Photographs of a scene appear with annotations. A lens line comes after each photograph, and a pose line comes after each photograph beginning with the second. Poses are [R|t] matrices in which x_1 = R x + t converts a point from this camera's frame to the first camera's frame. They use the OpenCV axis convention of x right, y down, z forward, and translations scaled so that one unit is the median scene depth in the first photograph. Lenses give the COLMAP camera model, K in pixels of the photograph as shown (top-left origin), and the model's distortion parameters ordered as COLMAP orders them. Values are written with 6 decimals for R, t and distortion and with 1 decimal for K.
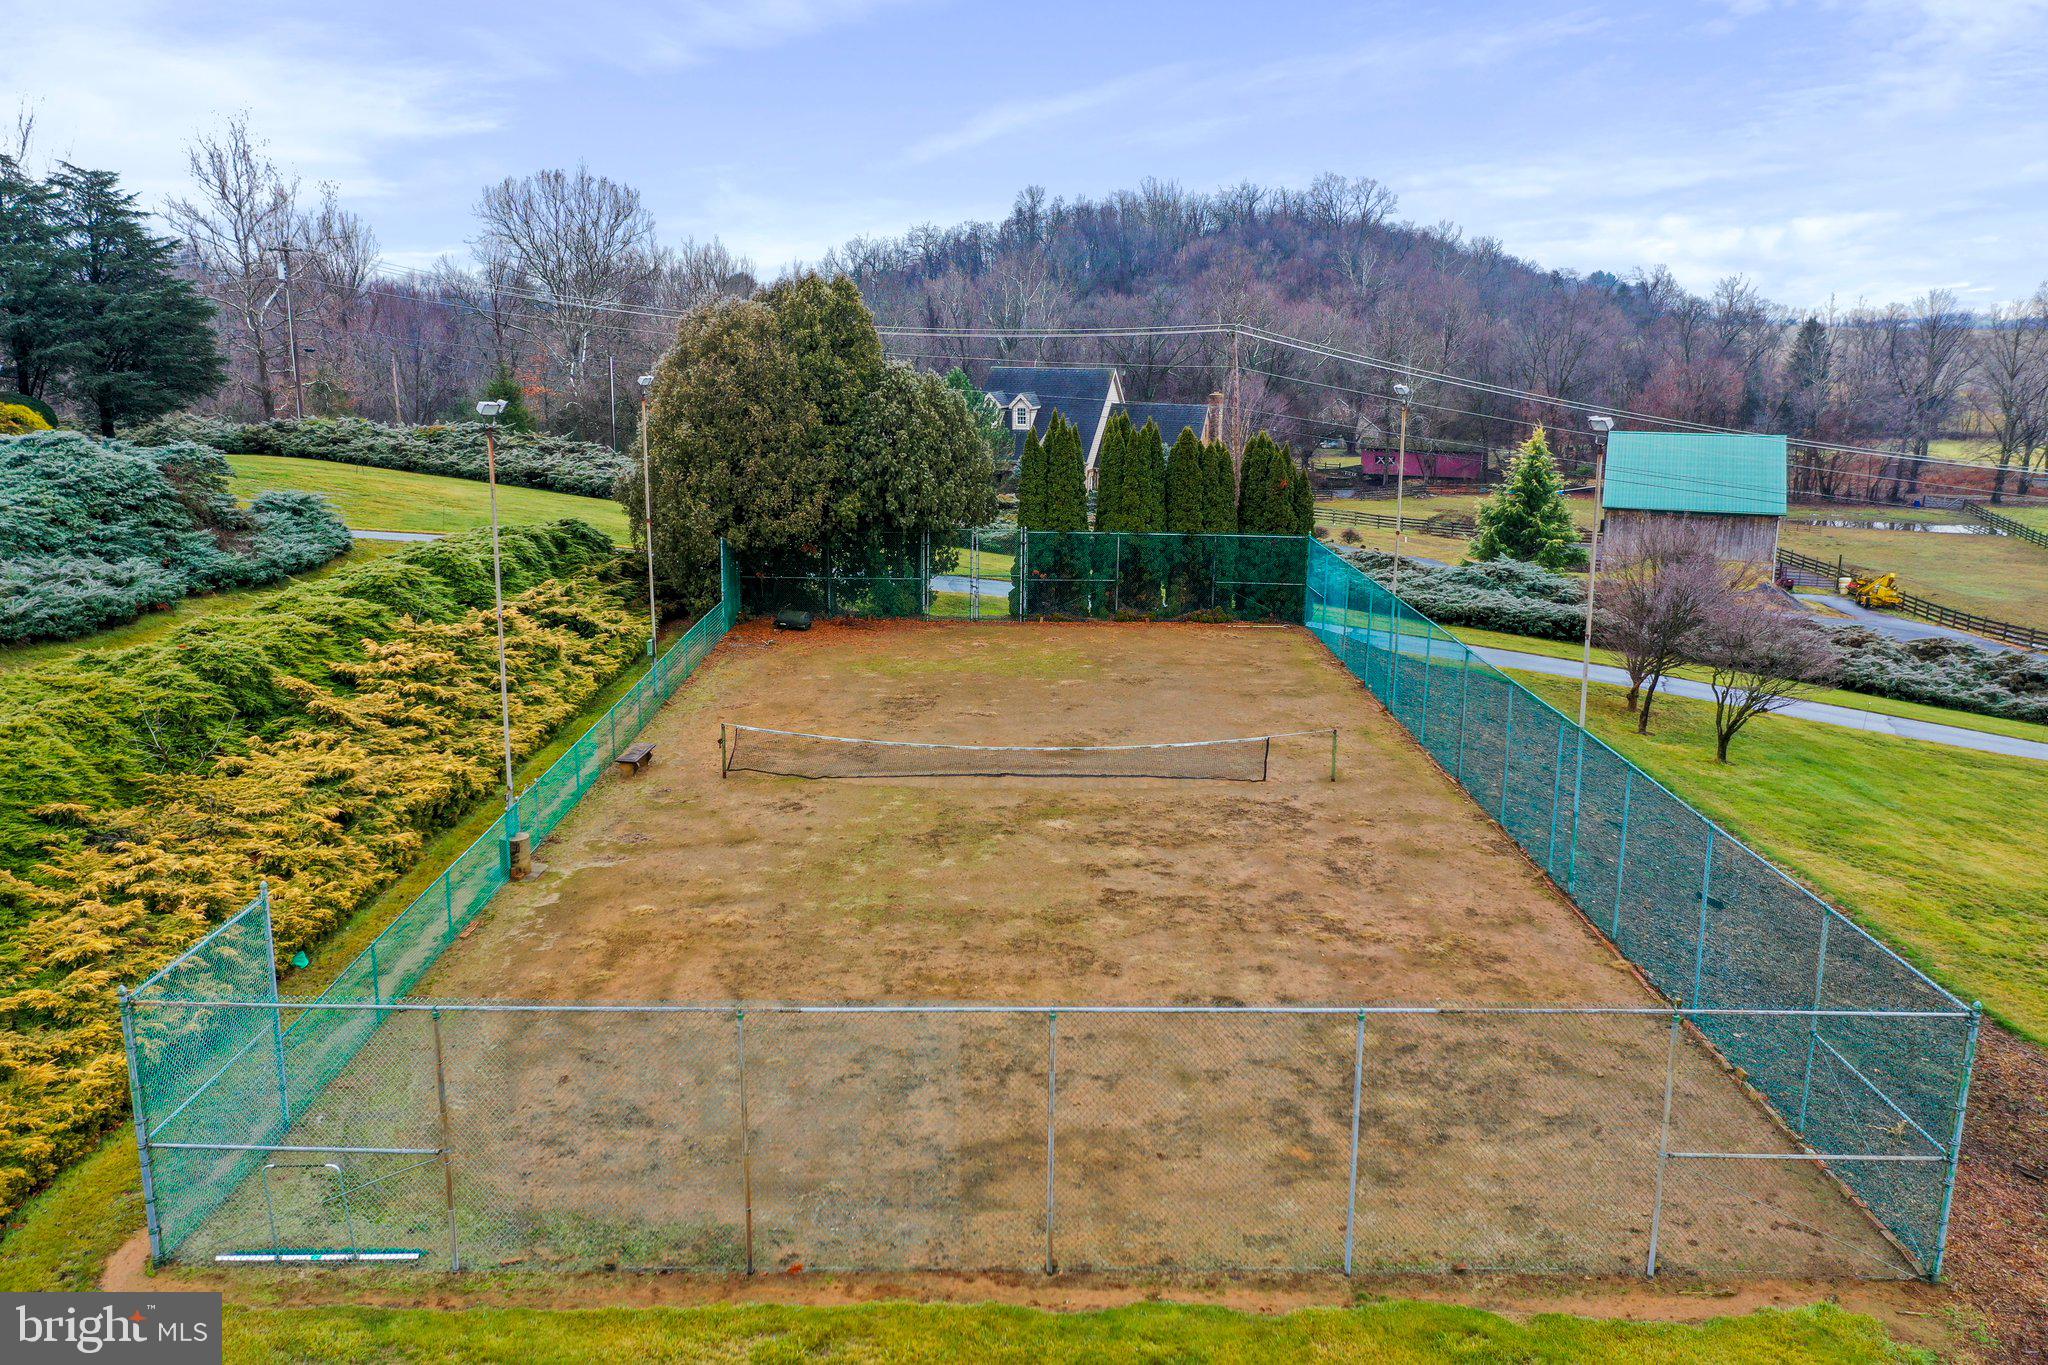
lens RADIAL K [[1601.1, 0, 1010.8], [0, 1601.1, 692.3], [0, 0, 1]] dist [-0.011639, -0.000141]
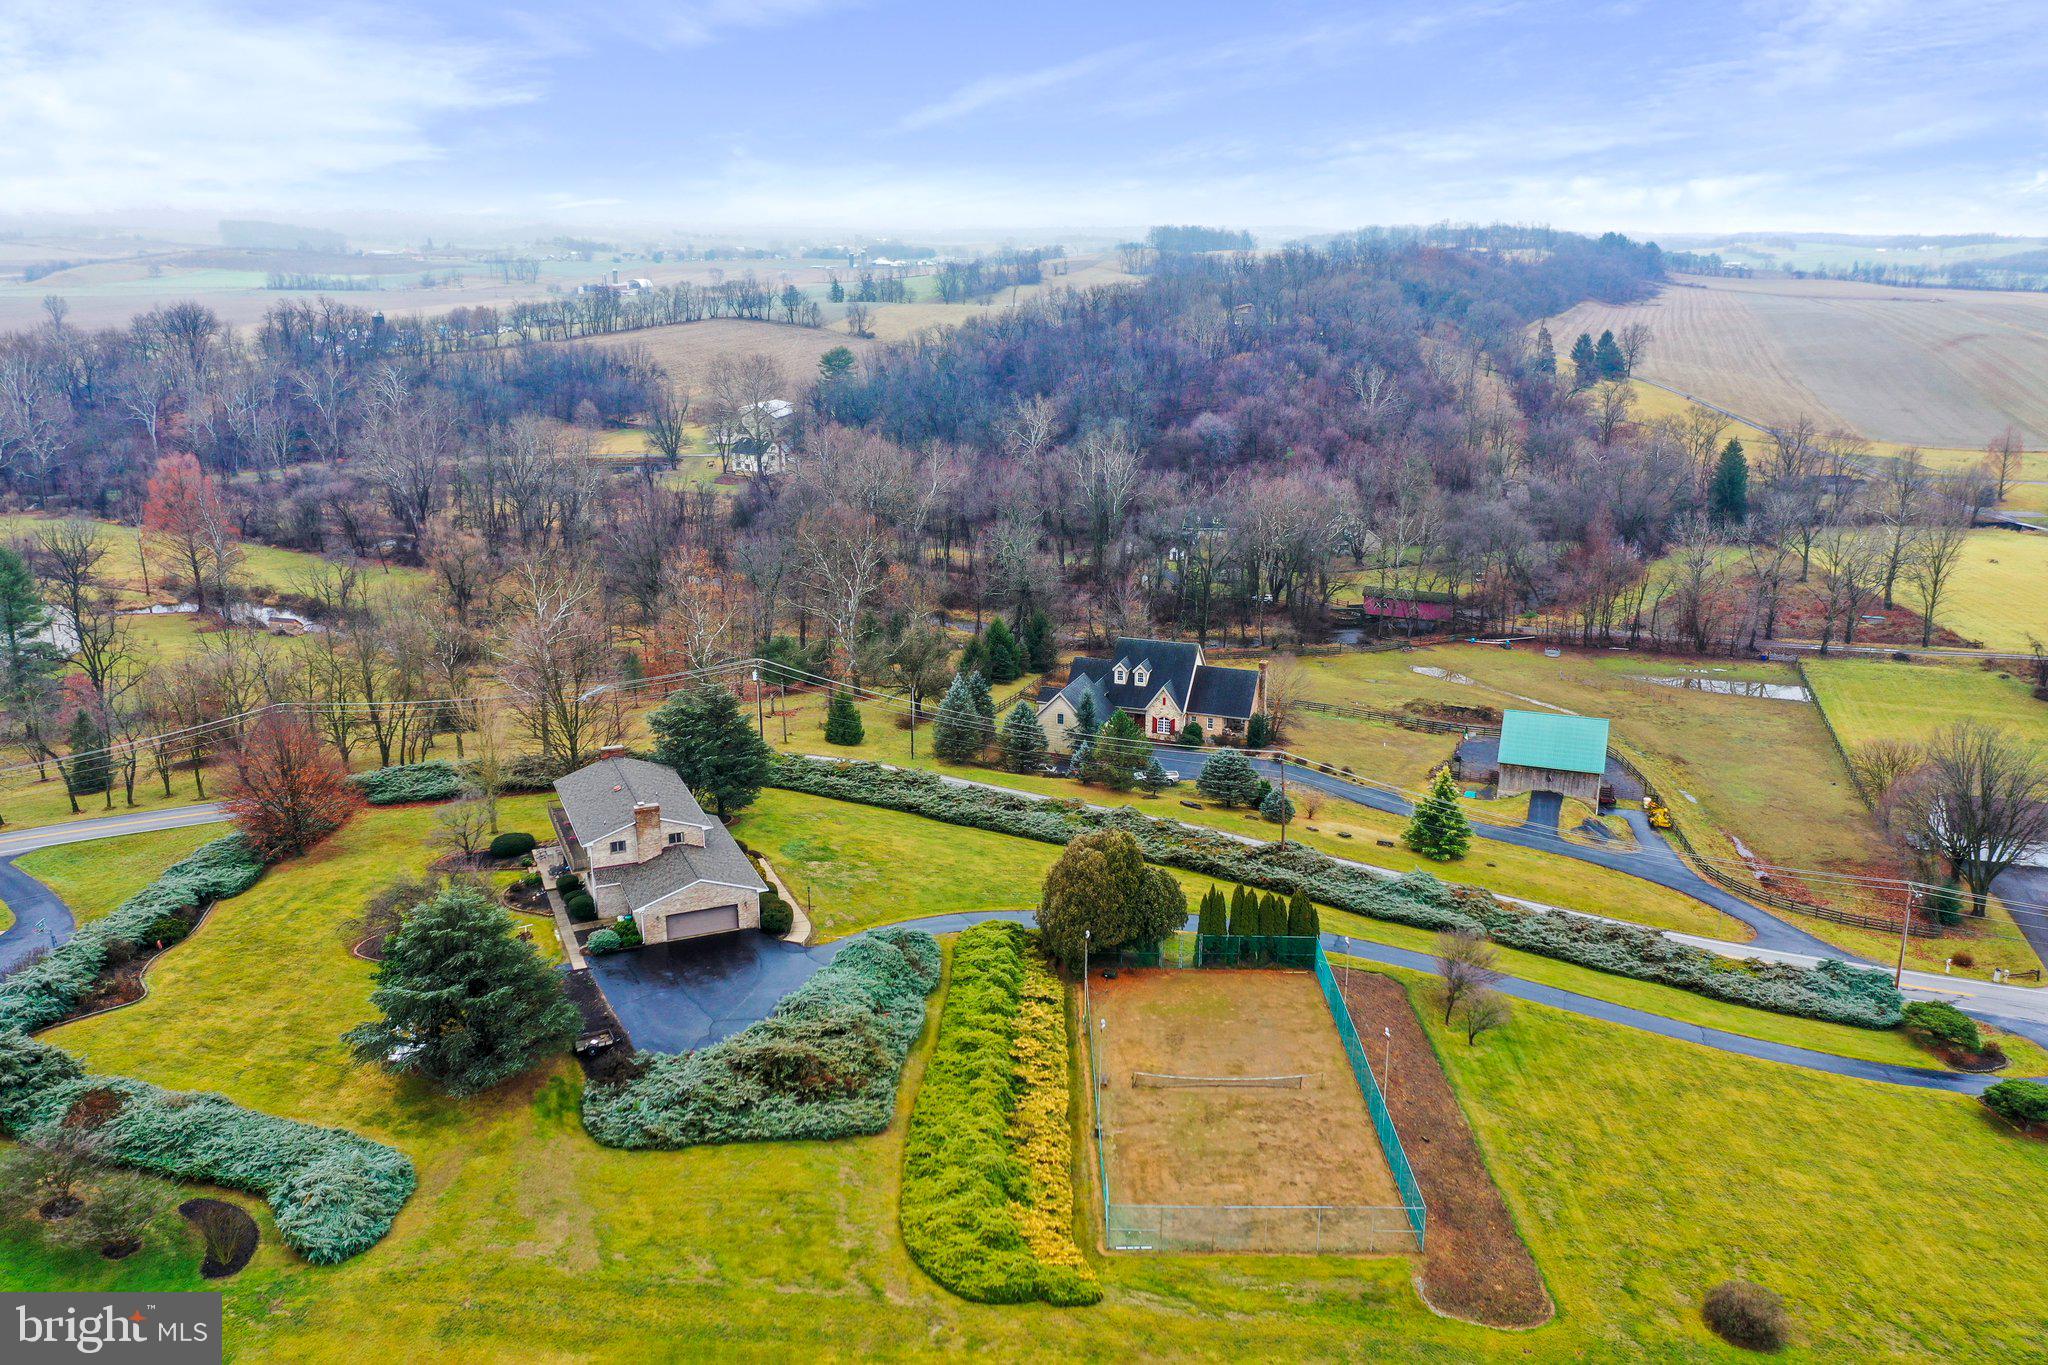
lens RADIAL K [[1645.1, 0, 1024.0], [0, 1645.1, 682.5], [0, 0, 1]] dist [0.000360, 0.001571]
pose [[0.999997, 0.001519, 0.002020, -0.488735], [-0.001633, 0.998336, 0.057648, -1.146316], [-0.001929, -0.057651, 0.998335, -2.722311]]
